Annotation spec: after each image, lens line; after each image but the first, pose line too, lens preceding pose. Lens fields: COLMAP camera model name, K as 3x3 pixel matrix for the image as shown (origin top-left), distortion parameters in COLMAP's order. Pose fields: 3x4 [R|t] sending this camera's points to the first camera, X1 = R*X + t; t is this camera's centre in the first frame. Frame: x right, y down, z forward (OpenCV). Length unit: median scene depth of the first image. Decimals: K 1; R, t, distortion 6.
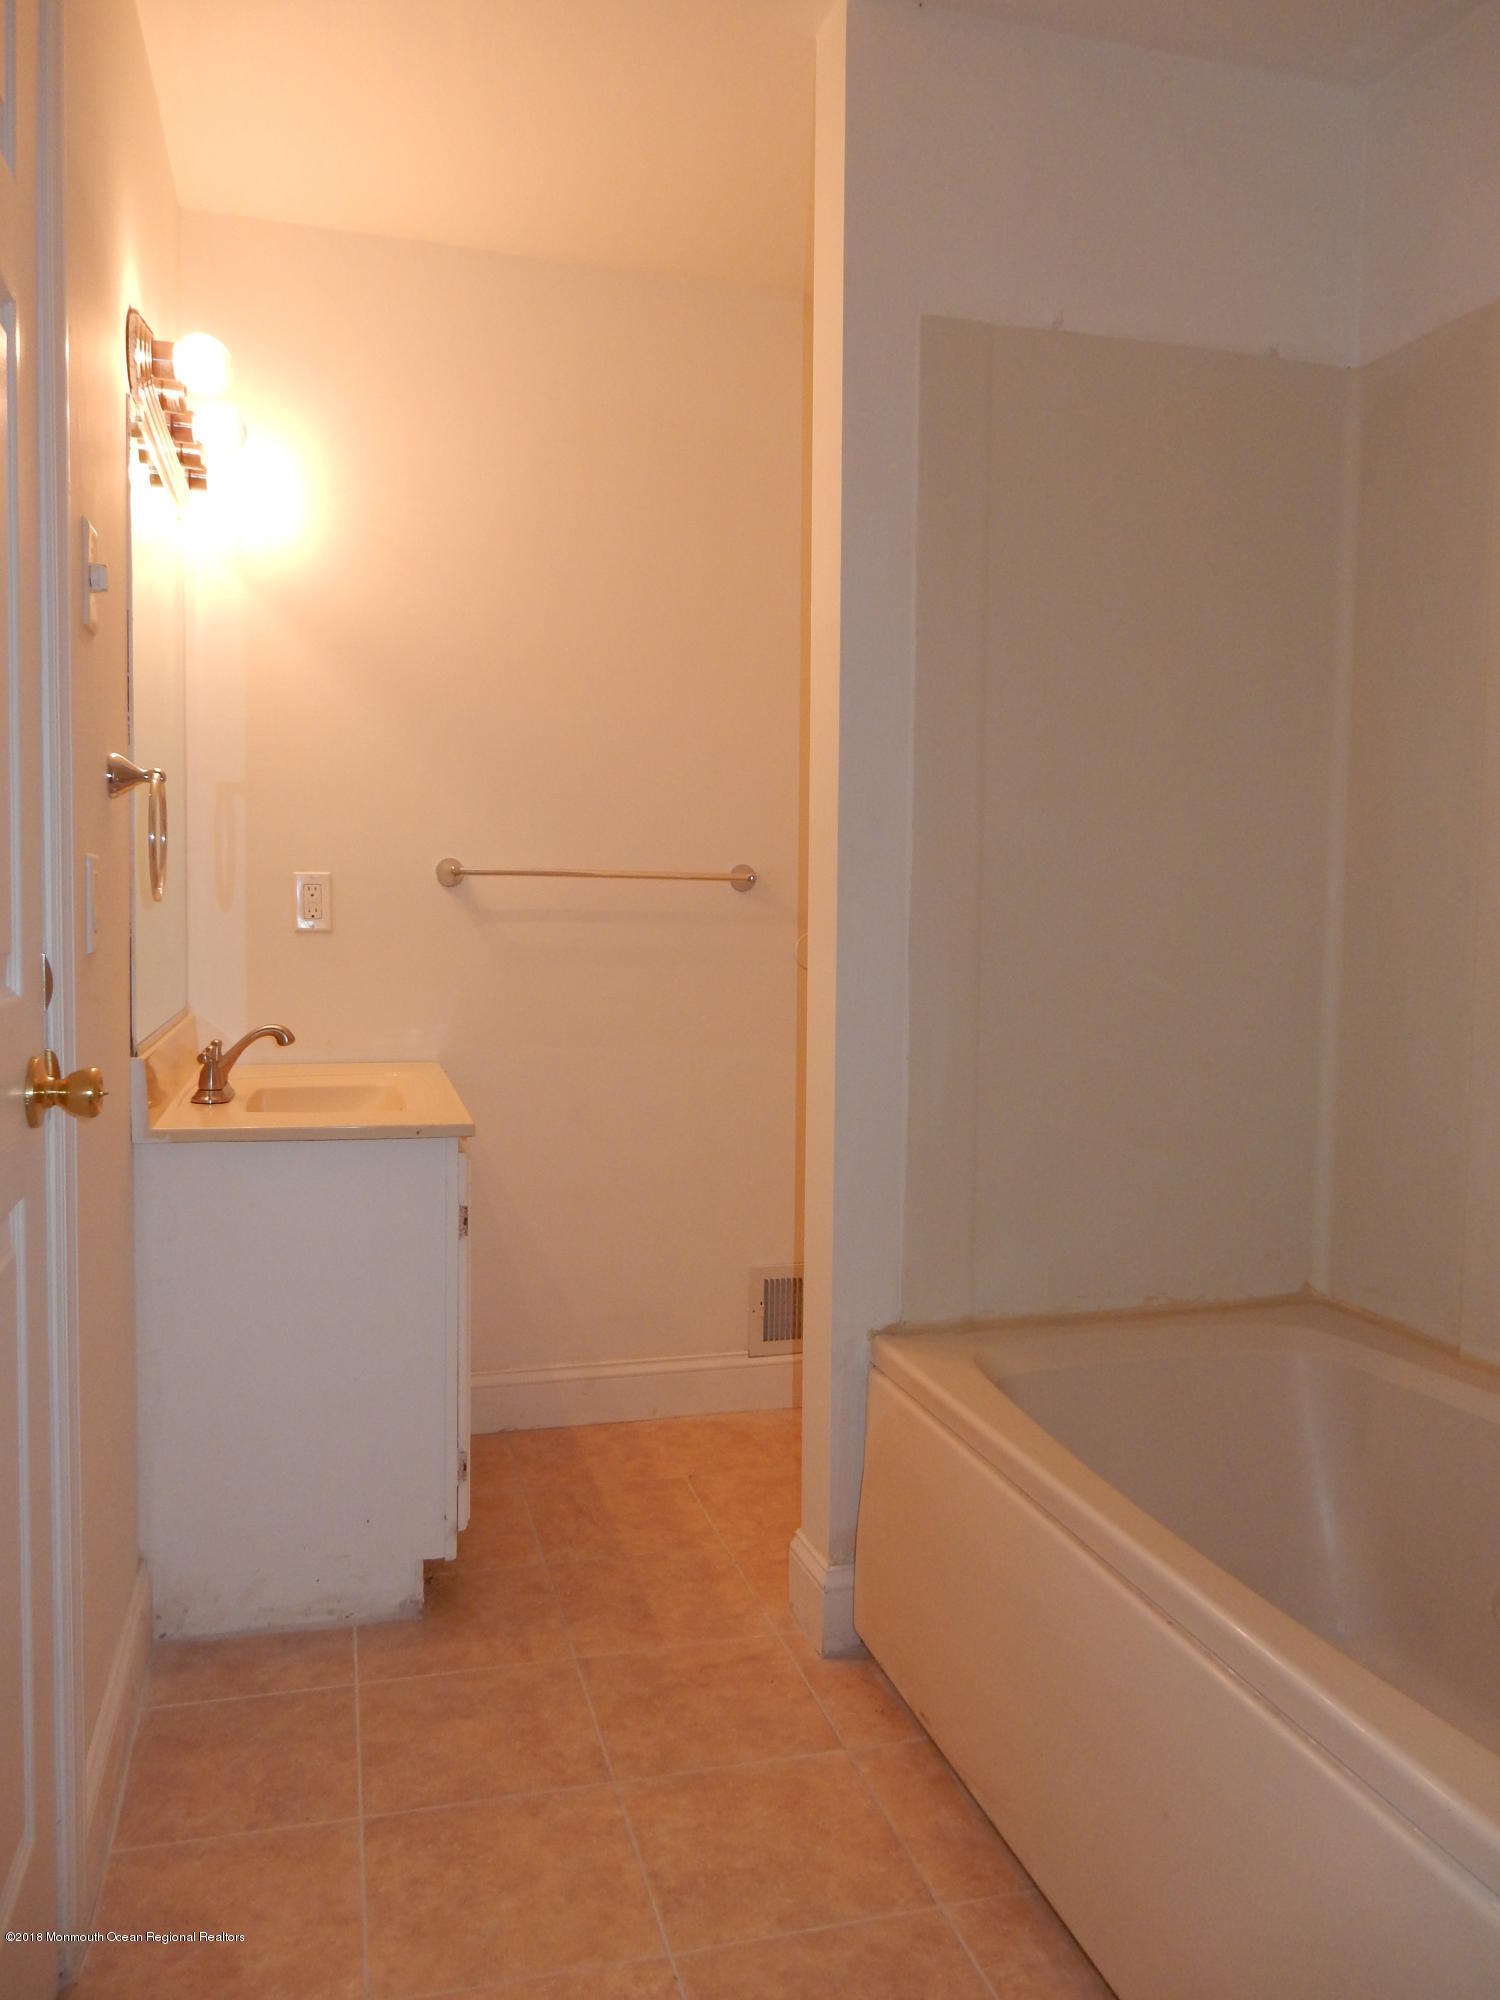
lens RADIAL K [[1459.1, 0, 744.5], [0, 1459.1, 1004.2], [0, 0, 1]] dist [-0.011049, 0.005841]
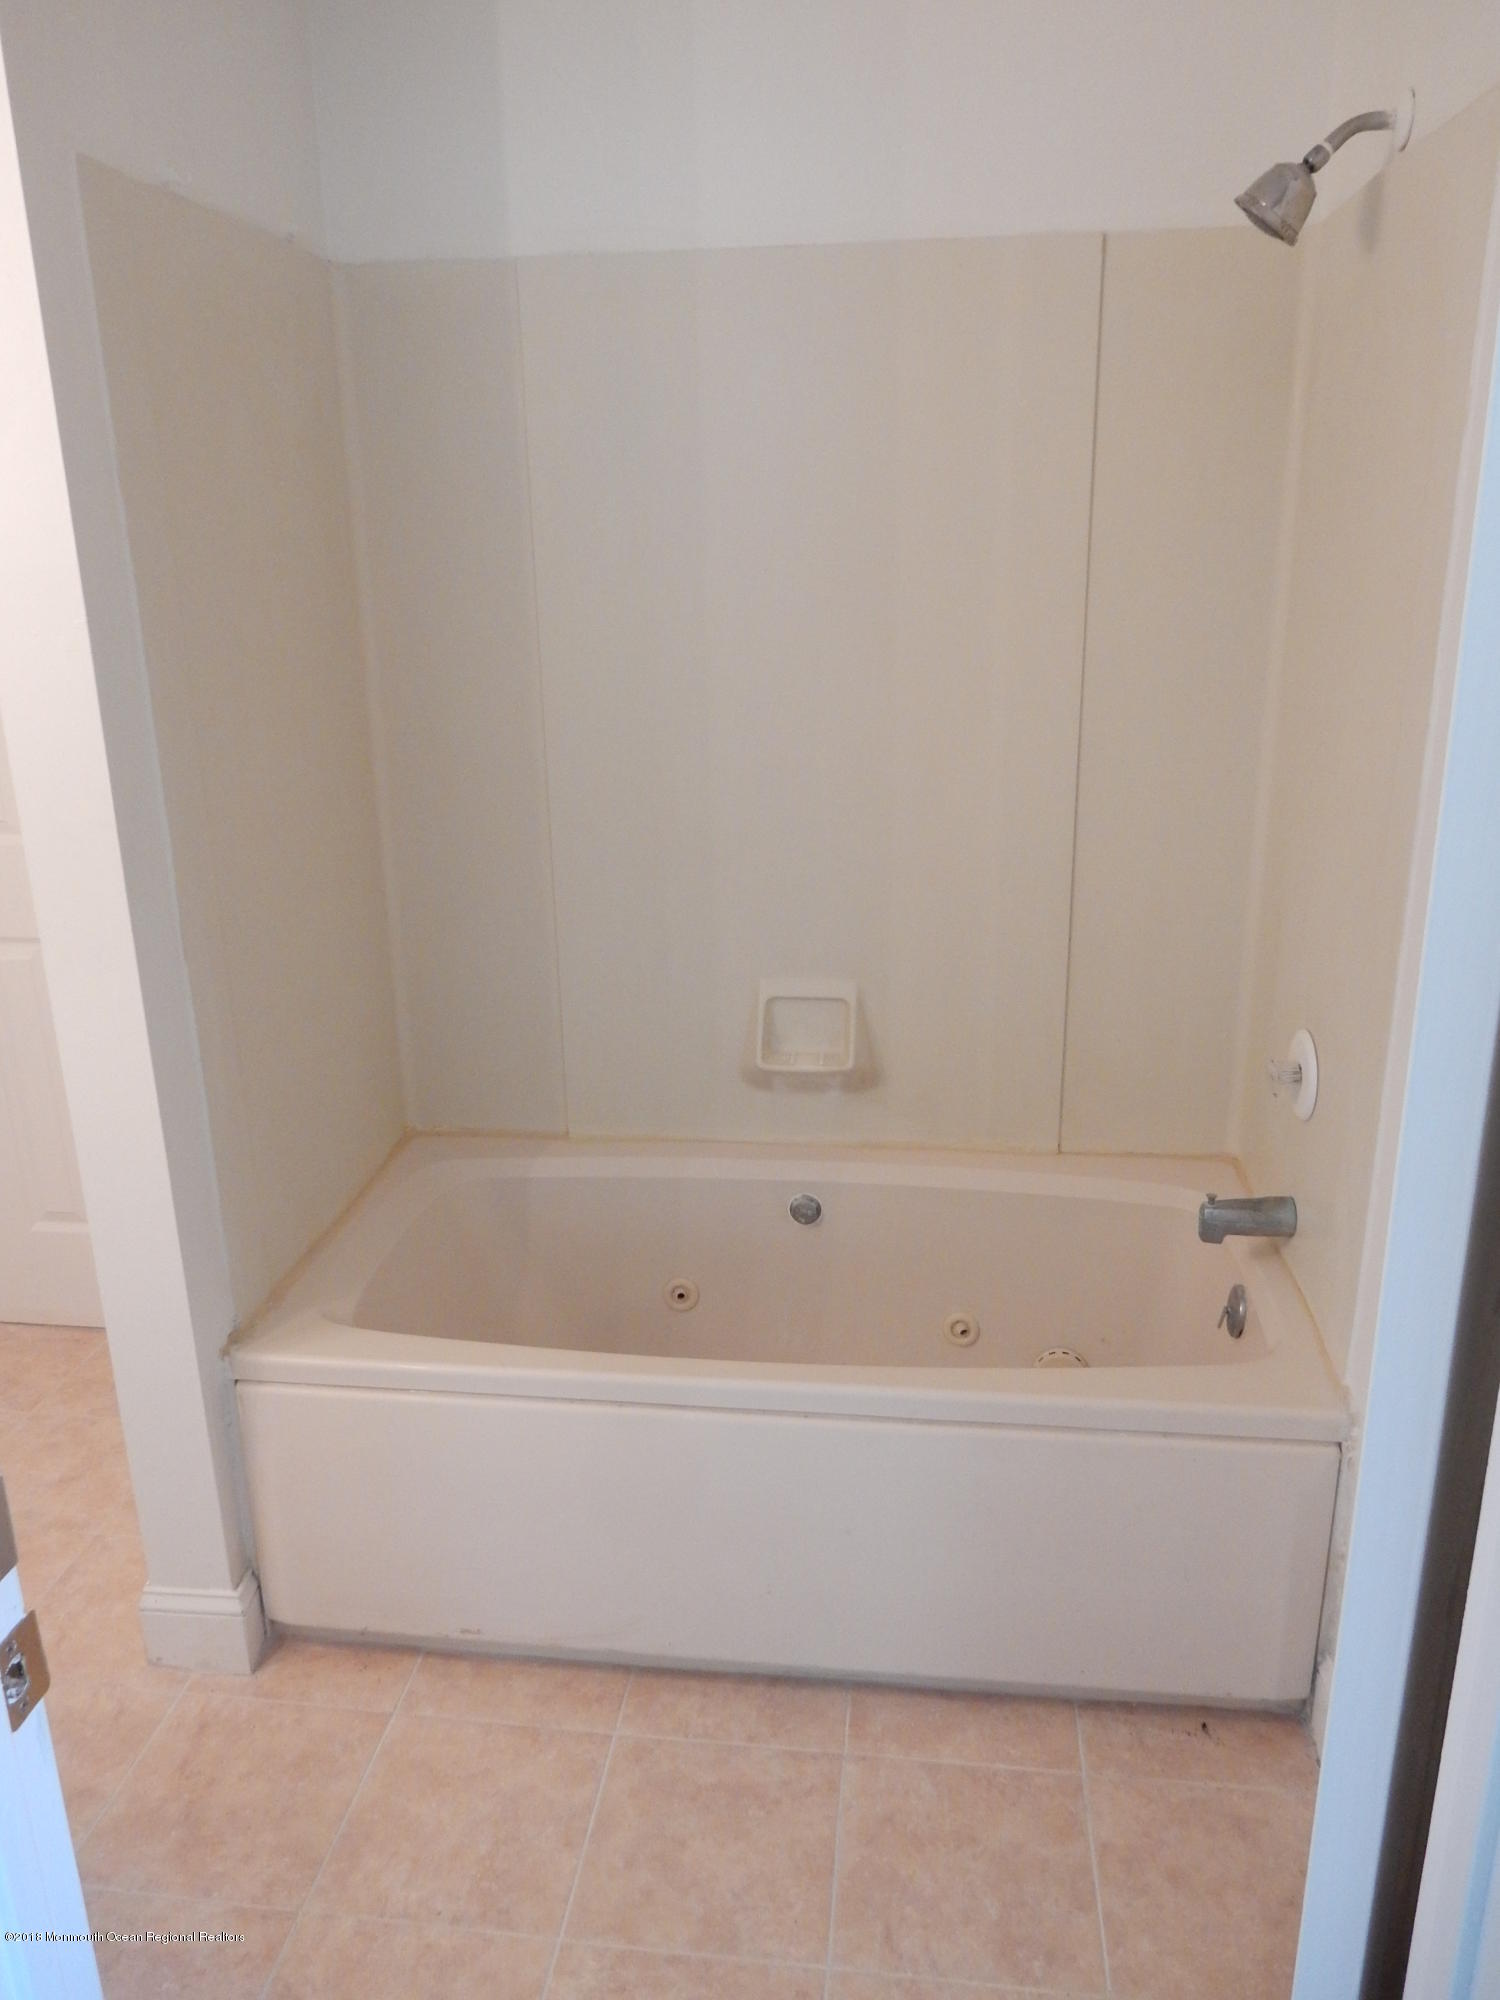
lens RADIAL K [[1459.1, 0, 747.6], [0, 1459.1, 994.6], [0, 0, 1]] dist [-0.011049, 0.005841]
pose [[0.386764, -0.290105, 0.875359, -0.642913], [0.080983, 0.956246, 0.281131, -0.272844], [-0.918616, -0.037842, 0.393335, 0.407700]]
